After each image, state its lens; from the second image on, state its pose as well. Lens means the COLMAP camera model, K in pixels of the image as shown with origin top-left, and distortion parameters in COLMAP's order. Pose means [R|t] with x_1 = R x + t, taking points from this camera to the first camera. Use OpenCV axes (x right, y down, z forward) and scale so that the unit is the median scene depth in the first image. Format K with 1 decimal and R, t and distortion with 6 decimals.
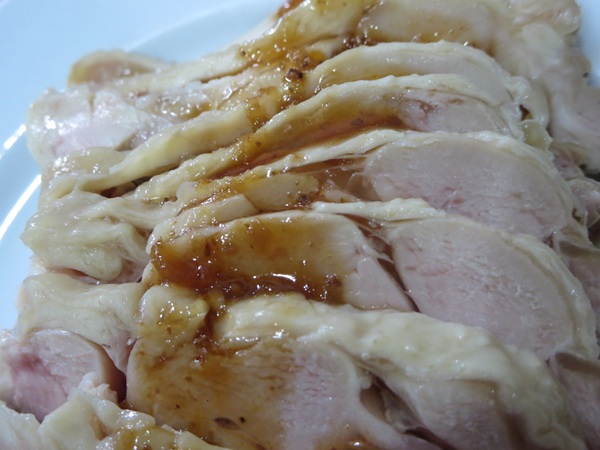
lens RADIAL K [[457.4, 0, 300.0], [0, 457.4, 225.0], [0, 0, 1]] dist [0.001298, 0.000006]
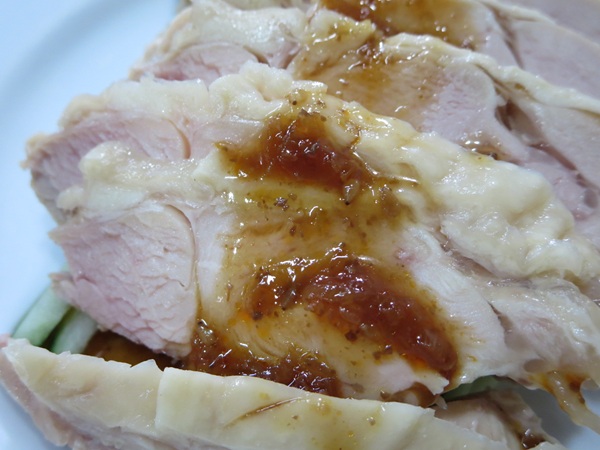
lens RADIAL K [[457.4, 0, 300.0], [0, 457.4, 225.0], [0, 0, 1]] dist [0.001298, 0.000006]
pose [[0.973447, 0.199209, 0.112770, -0.432918], [-0.177507, 0.967955, -0.177637, 0.946815], [-0.144543, 0.152903, 0.977614, -0.046921]]
